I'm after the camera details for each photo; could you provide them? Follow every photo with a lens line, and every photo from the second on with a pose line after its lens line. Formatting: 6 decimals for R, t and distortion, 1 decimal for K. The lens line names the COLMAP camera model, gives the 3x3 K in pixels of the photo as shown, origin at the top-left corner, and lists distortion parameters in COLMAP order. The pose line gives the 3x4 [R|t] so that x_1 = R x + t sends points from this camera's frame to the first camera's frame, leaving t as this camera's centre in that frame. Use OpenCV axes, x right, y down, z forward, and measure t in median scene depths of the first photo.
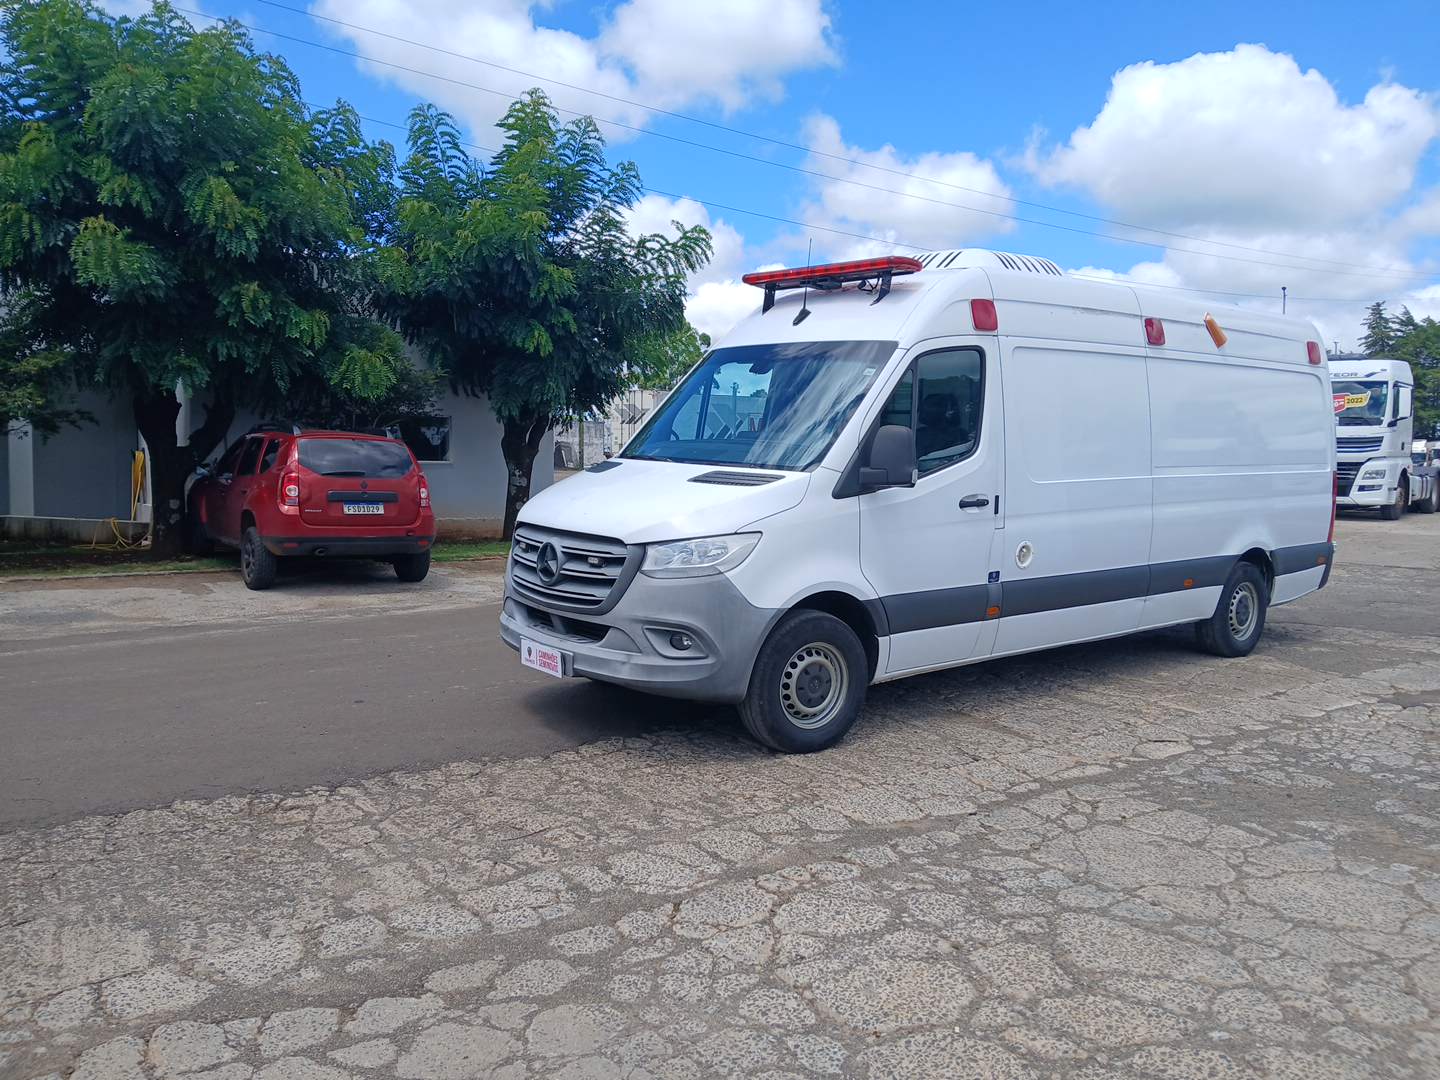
lens RADIAL K [[1103.7, 0, 709.1], [0, 1103.7, 546.6], [0, 0, 1]] dist [0.055675, -0.156999]
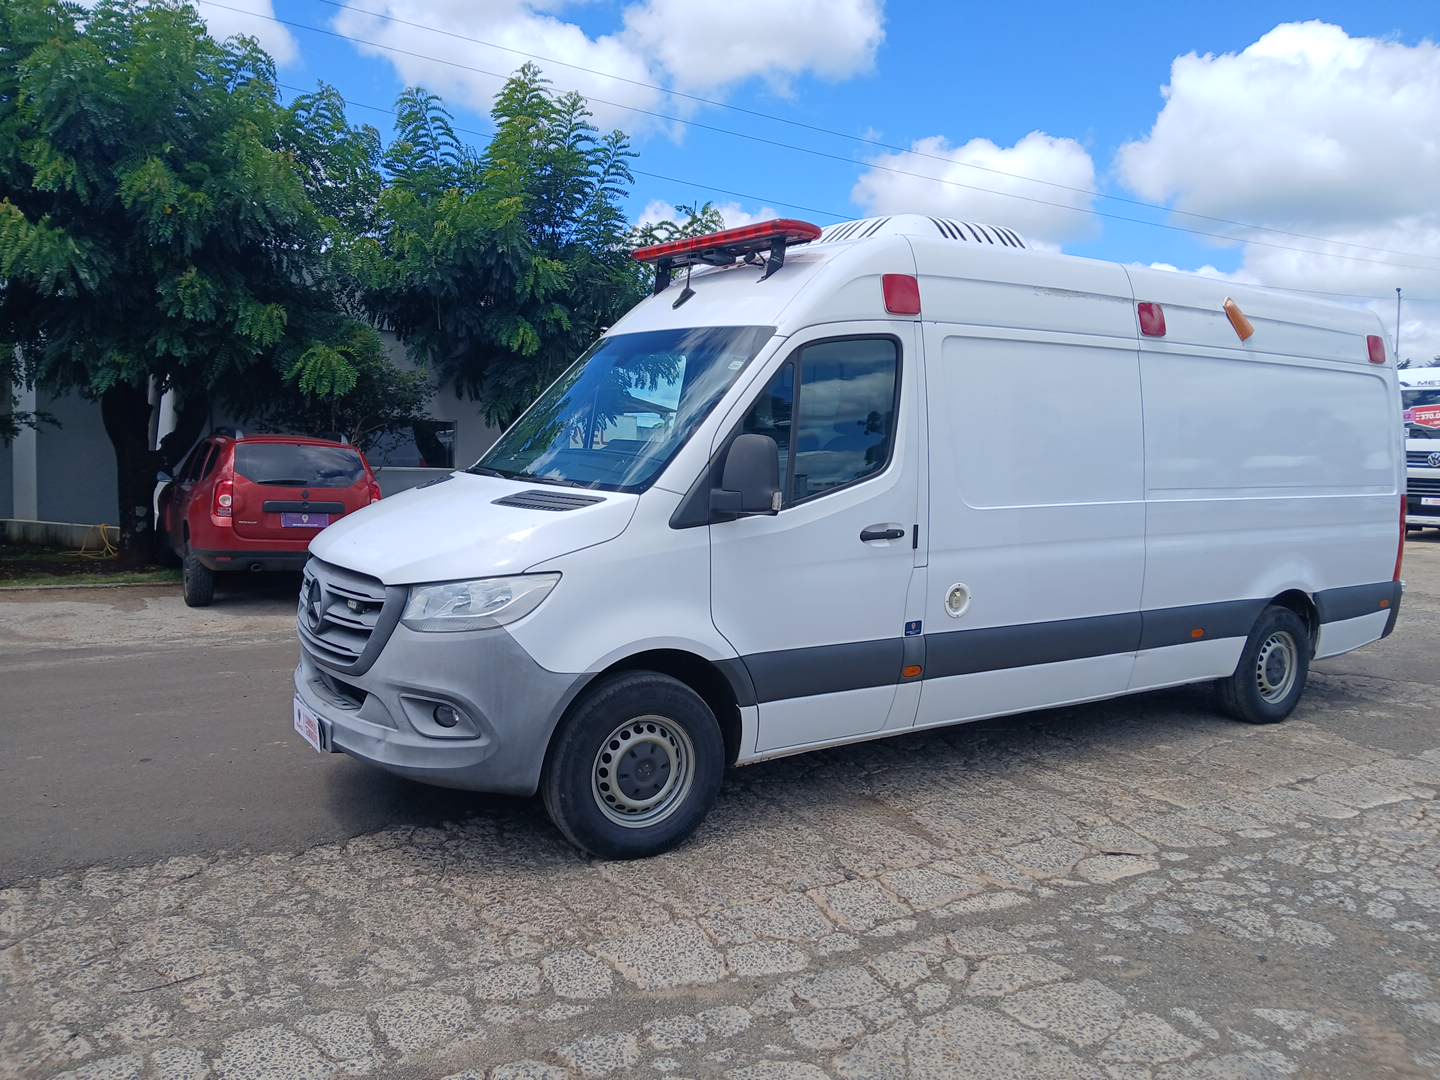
lens RADIAL K [[1107.9, 0, 720.0], [0, 1107.9, 540.0], [0, 0, 1]] dist [0.034829, -0.101514]
pose [[0.996622, 0.015393, -0.080670, 0.183620], [-0.016371, 0.999800, -0.011477, -0.023975], [0.080478, 0.012759, 0.996675, 0.206609]]
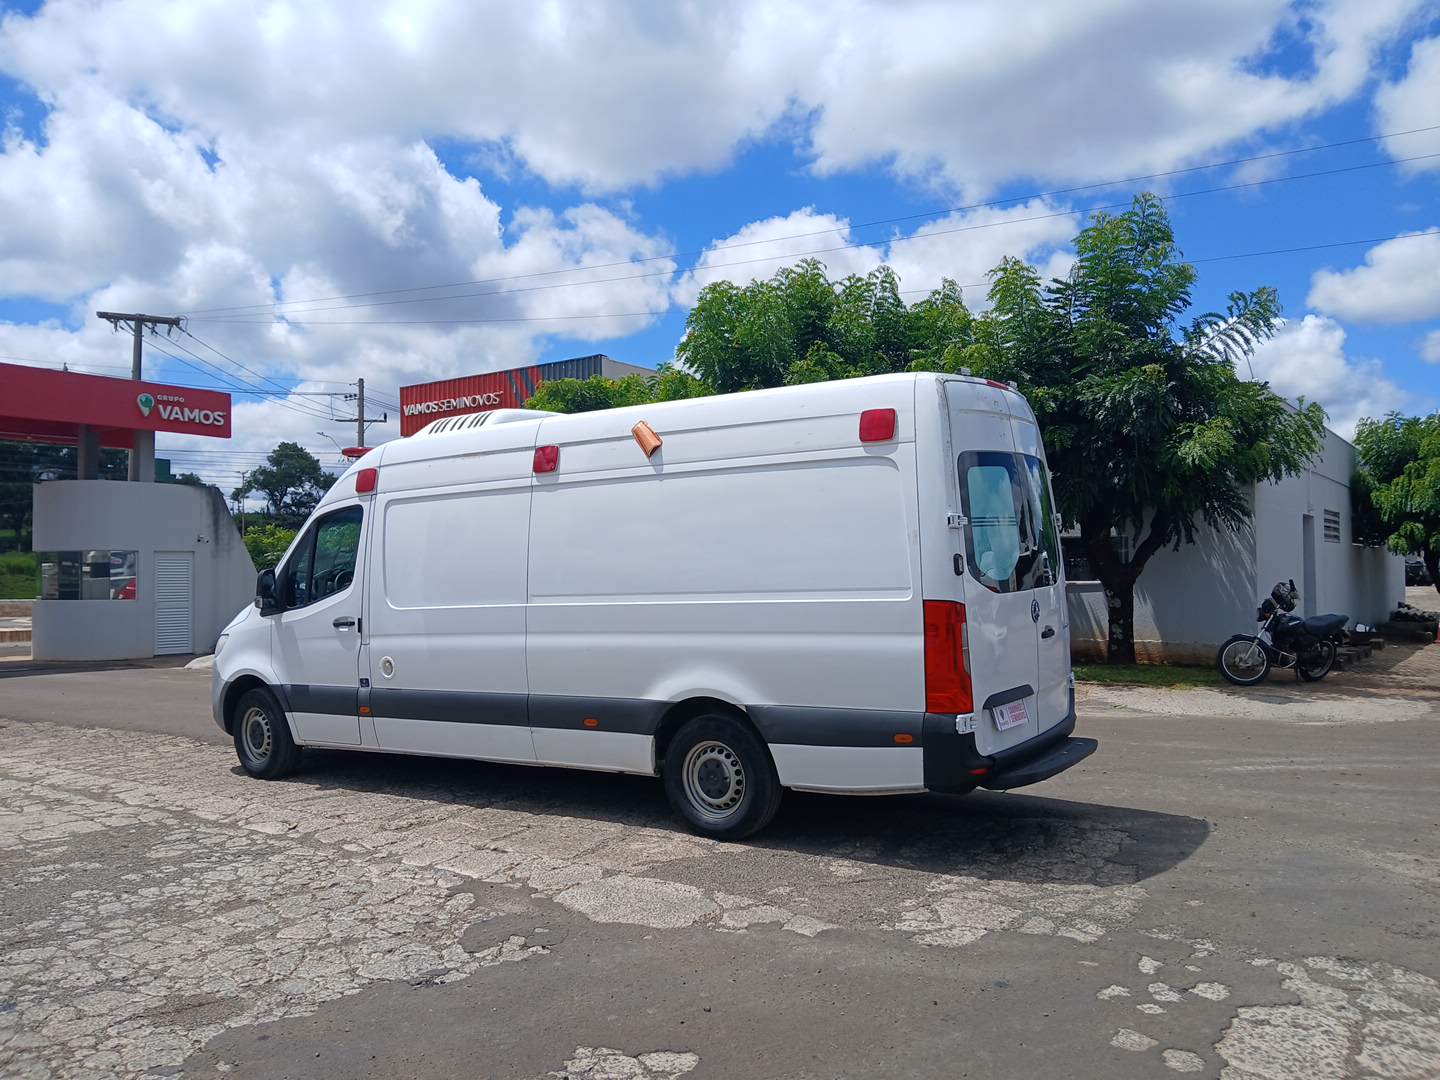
lens RADIAL K [[1107.9, 0, 720.0], [0, 1107.9, 540.0], [0, 0, 1]] dist [0.034829, -0.101514]
pose [[0.324151, -0.052851, -0.944528, 1.605136], [-0.065598, 0.994779, -0.078175, -0.062625], [0.943728, 0.087299, 0.318992, 0.966899]]
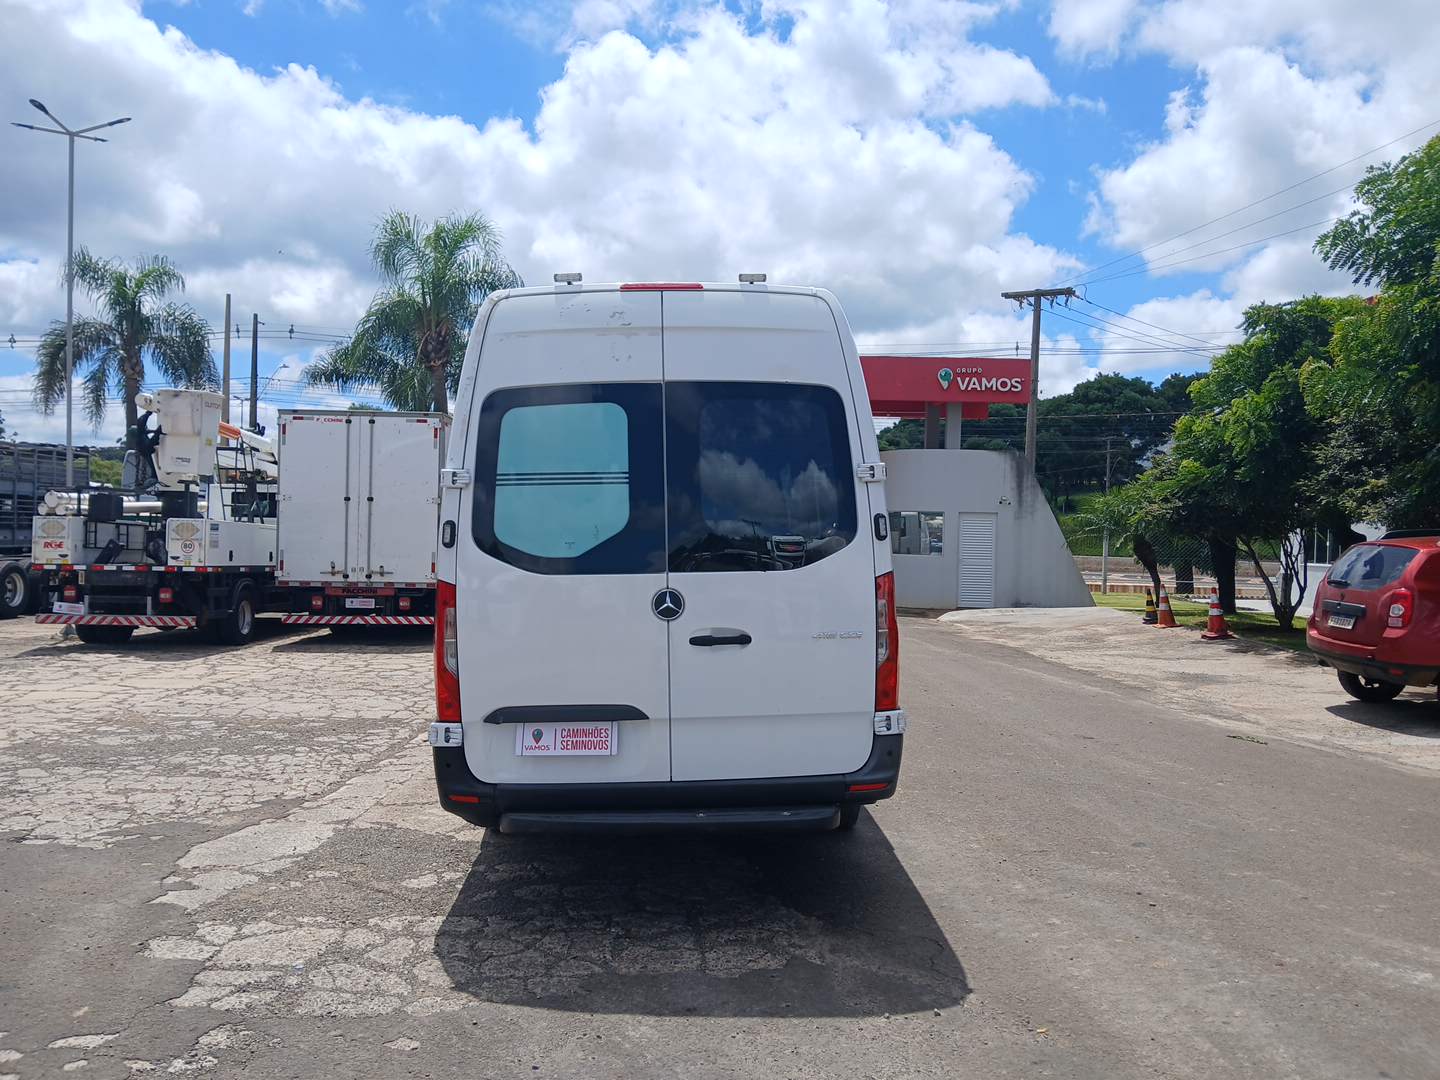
lens RADIAL K [[1107.9, 0, 720.0], [0, 1107.9, 540.0], [0, 0, 1]] dist [0.034829, -0.101514]
pose [[-0.567262, -0.024706, -0.823167, 1.306563], [-0.102041, 0.993956, 0.040487, -0.167329], [0.817192, 0.106963, -0.566354, 1.974635]]
